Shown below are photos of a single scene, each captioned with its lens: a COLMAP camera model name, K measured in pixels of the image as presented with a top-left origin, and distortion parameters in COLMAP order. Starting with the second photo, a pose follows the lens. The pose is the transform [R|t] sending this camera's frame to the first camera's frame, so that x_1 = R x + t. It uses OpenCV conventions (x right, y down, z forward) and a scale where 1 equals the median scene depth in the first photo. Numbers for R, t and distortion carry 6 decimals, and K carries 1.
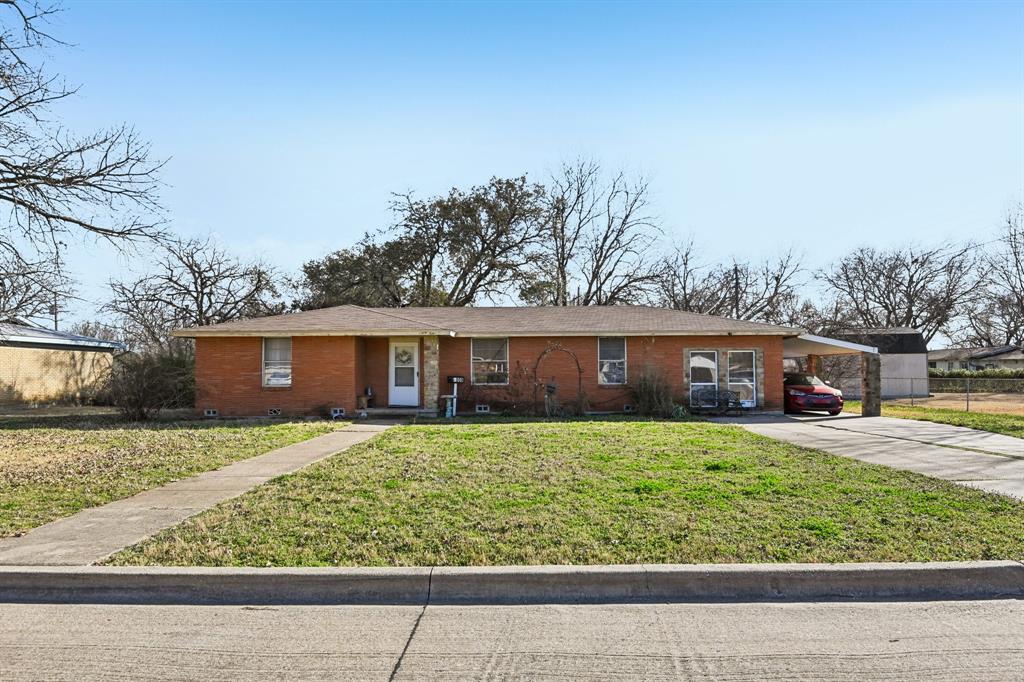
lens RADIAL K [[606.9, 0, 510.7], [0, 606.9, 353.0], [0, 0, 1]] dist [-0.002970, -0.000916]
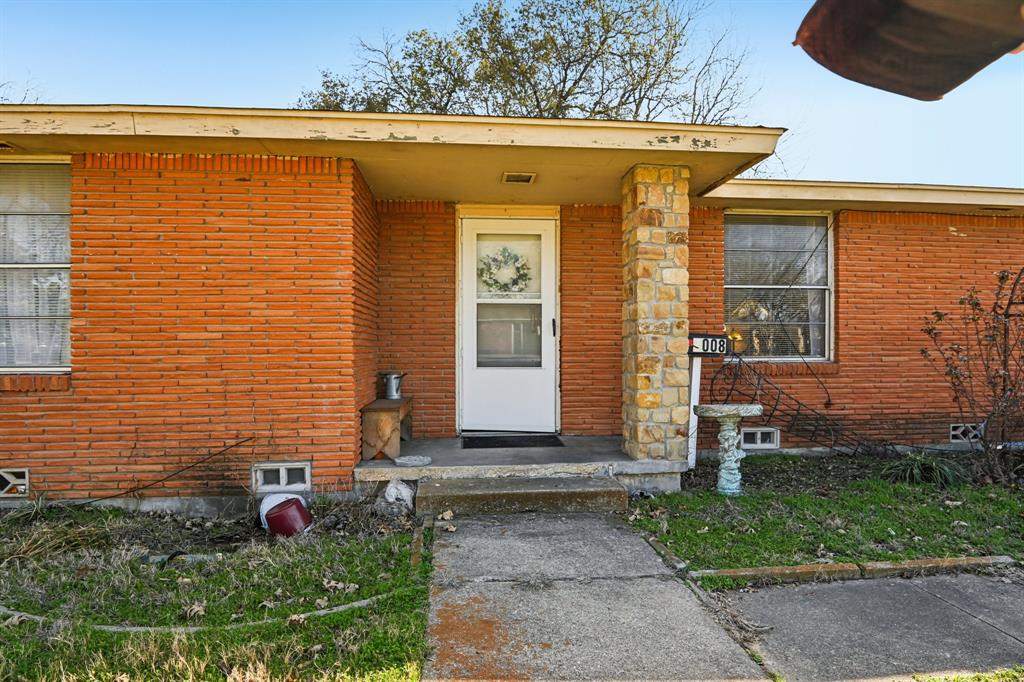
lens RADIAL K [[578.7, 0, 512.0], [0, 578.7, 341.0], [0, 0, 1]] dist [-0.005068, -0.000669]
pose [[0.993224, 0.001415, 0.116205, -0.217030], [-0.004514, 0.999641, 0.026406, 0.035881], [-0.116126, -0.026752, 0.992874, 0.750755]]
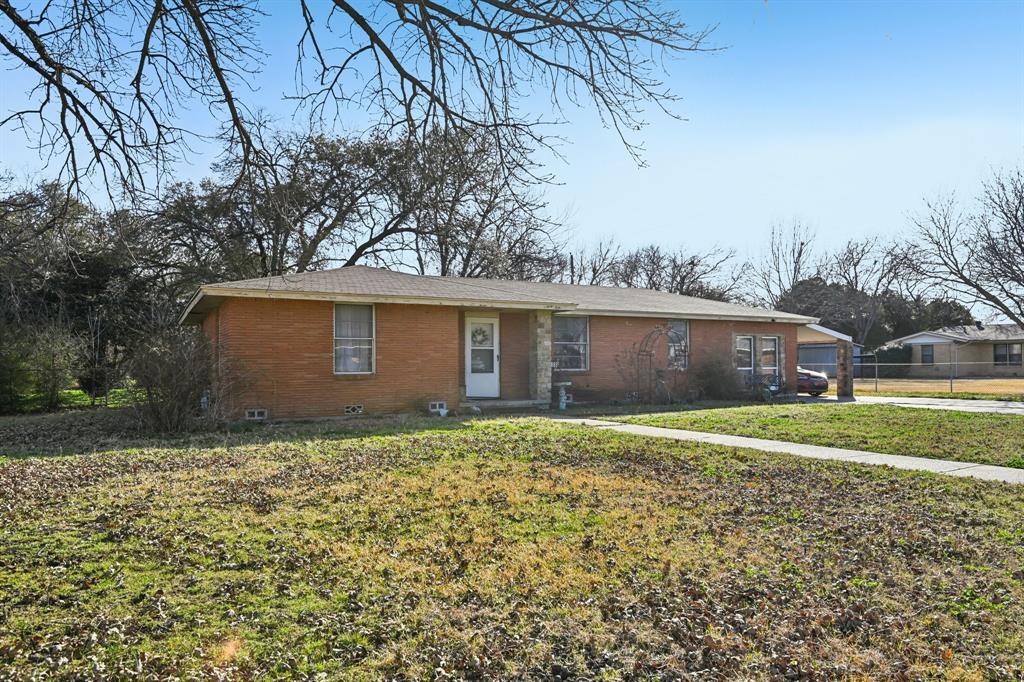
lens RADIAL K [[678.9, 0, 512.0], [0, 678.9, 341.0], [0, 0, 1]] dist [0.001676, 0.001230]
pose [[0.865324, 0.016580, 0.500939, -0.617123], [-0.013718, 0.999862, -0.009396, 0.021569], [-0.501025, 0.001258, 0.865432, 0.219946]]
